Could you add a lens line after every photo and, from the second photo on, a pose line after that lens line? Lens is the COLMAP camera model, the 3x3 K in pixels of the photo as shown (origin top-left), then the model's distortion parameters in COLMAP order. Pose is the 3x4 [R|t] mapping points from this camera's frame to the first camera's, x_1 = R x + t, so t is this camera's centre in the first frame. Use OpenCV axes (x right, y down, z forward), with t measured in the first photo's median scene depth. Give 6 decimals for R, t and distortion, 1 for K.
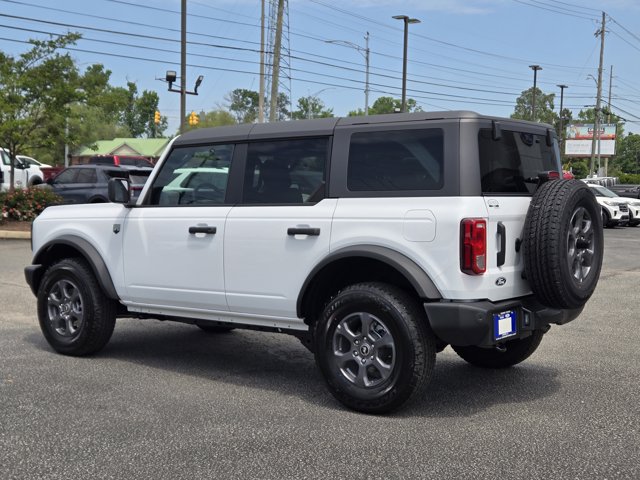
lens RADIAL K [[865.6, 0, 320.0], [0, 865.6, 240.0], [0, 0, 1]] dist [0.180302, -0.603849]
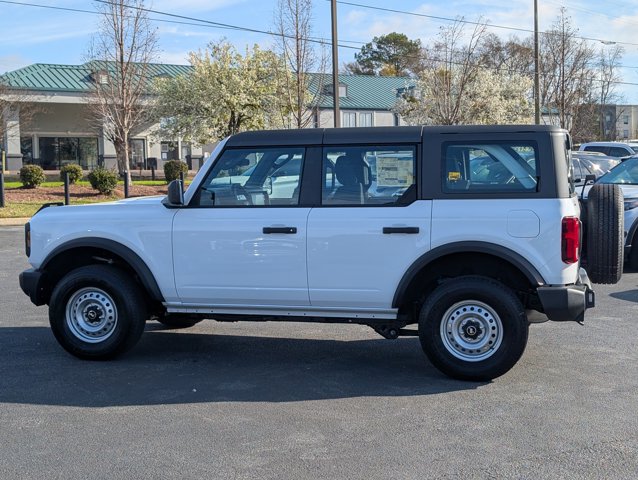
lens RADIAL K [[862.9, 0, 319.0], [0, 862.9, 240.0], [0, 0, 1]] dist [0.180302, -0.603849]
pose [[0.915505, -0.026836, 0.401412, -0.518382], [0.019891, 0.999572, 0.021460, -0.021132], [-0.401816, -0.011662, 0.915646, 0.025753]]
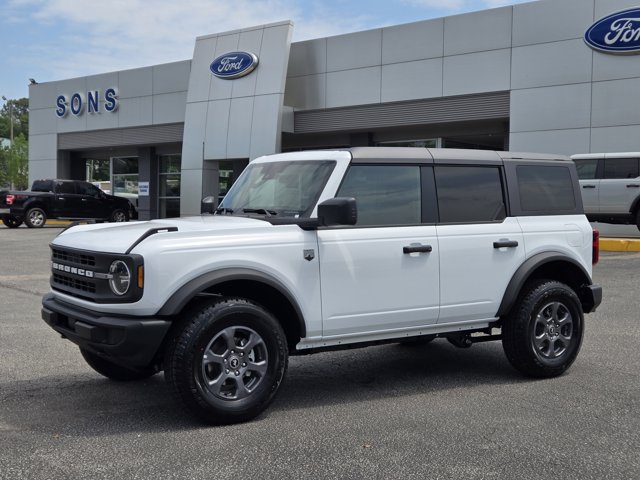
lens RADIAL K [[865.6, 0, 320.0], [0, 865.6, 240.0], [0, 0, 1]] dist [0.180302, -0.603849]
pose [[0.311851, -0.046721, 0.948982, -1.164307], [0.040462, 0.998537, 0.035864, -0.064970], [-0.949269, 0.027214, 0.313285, 0.800239]]
